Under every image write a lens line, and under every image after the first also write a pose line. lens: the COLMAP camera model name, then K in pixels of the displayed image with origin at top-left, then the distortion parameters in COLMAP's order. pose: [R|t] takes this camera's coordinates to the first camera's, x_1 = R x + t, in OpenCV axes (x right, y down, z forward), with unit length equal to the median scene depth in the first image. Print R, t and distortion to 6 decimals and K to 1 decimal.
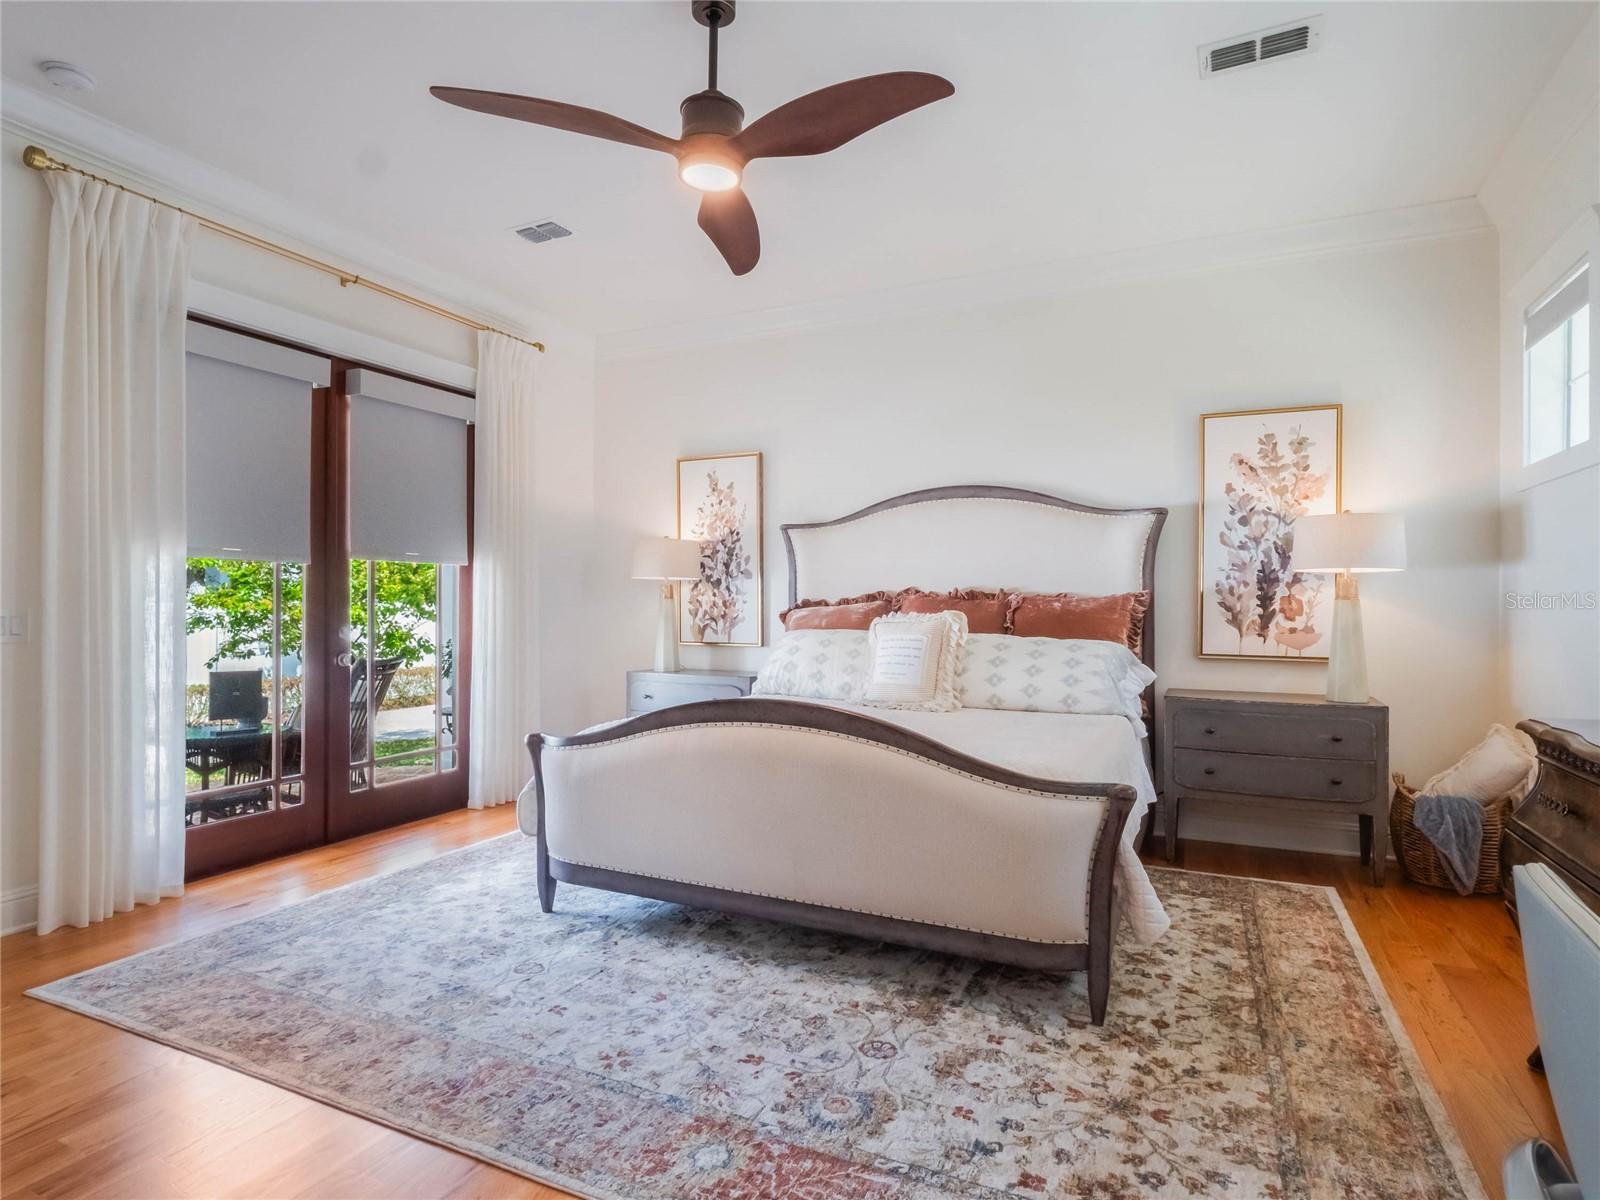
lens RADIAL K [[858.0, 0, 802.5], [0, 858.0, 601.4], [0, 0, 1]] dist [0.001271, -0.004782]
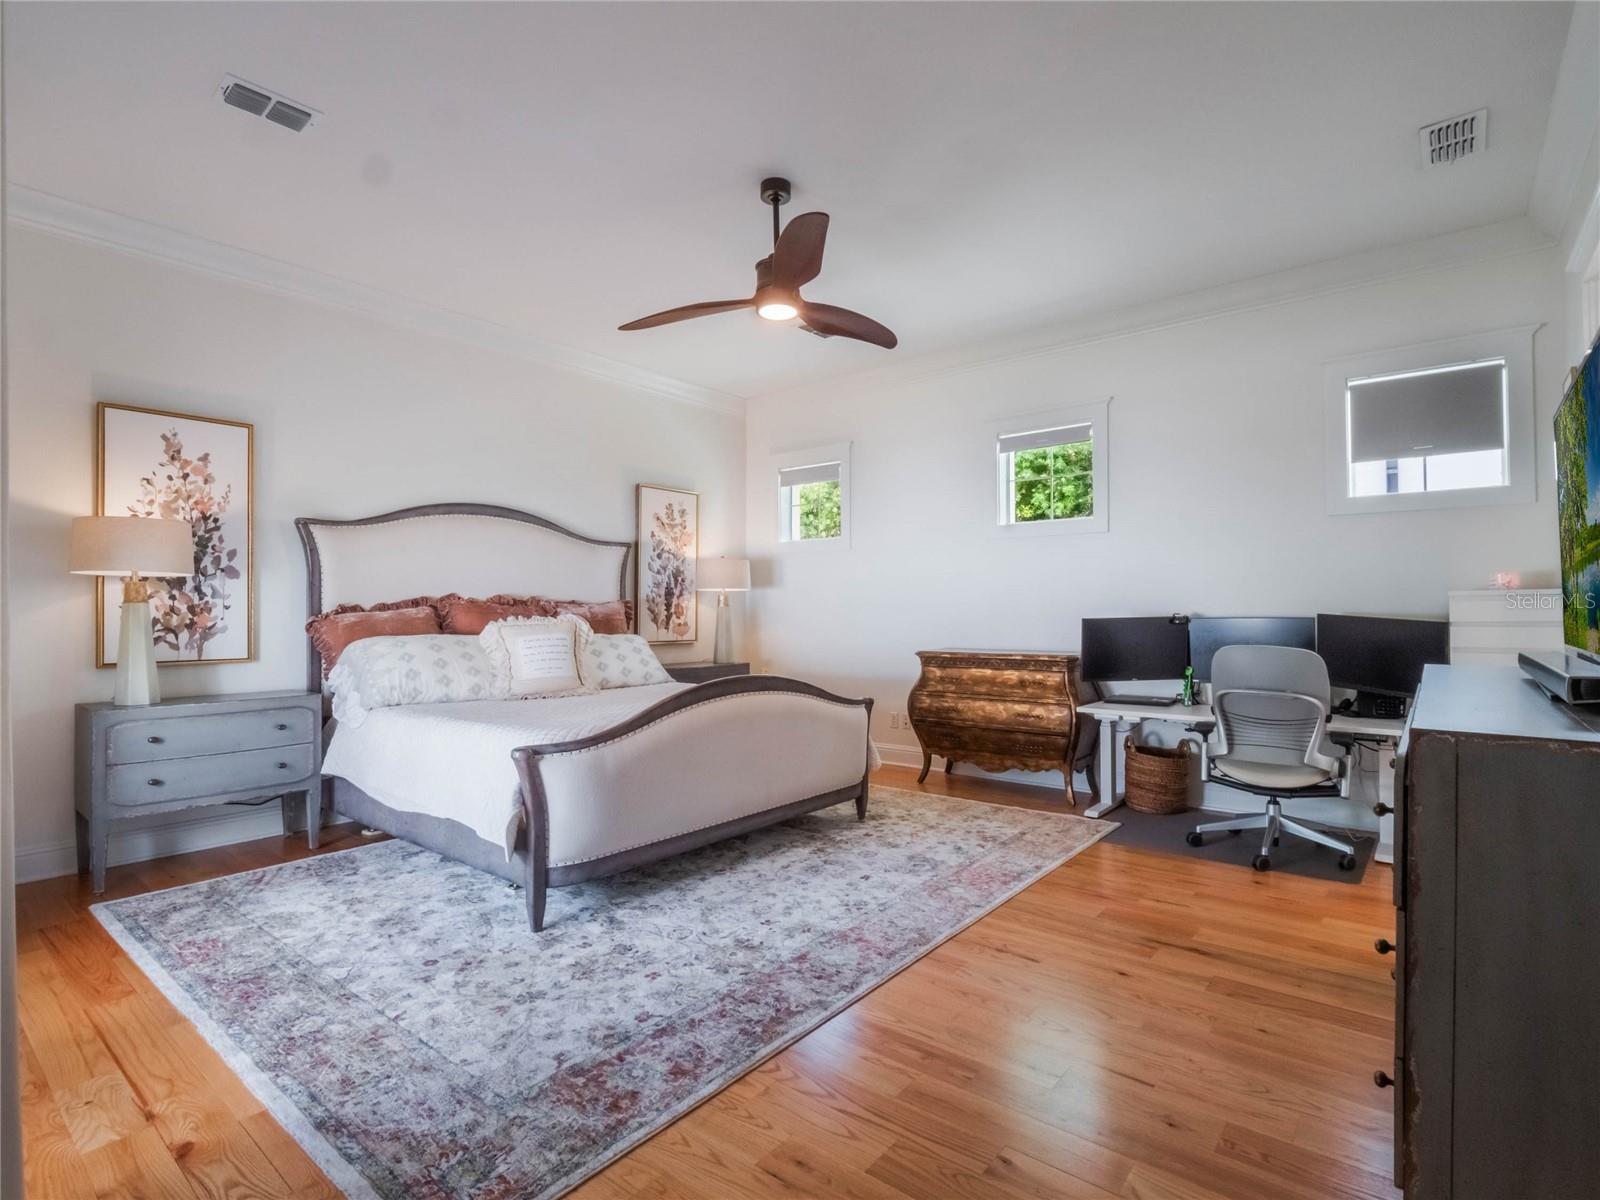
lens RADIAL K [[804.3, 0, 799.1], [0, 804.3, 608.3], [0, 0, 1]] dist [-0.010739, -0.005698]
pose [[0.240206, -0.000744, 0.970722, -0.866245], [-0.001401, 0.999998, 0.001113, 0.000256], [-0.970721, -0.001627, 0.240204, 0.398282]]
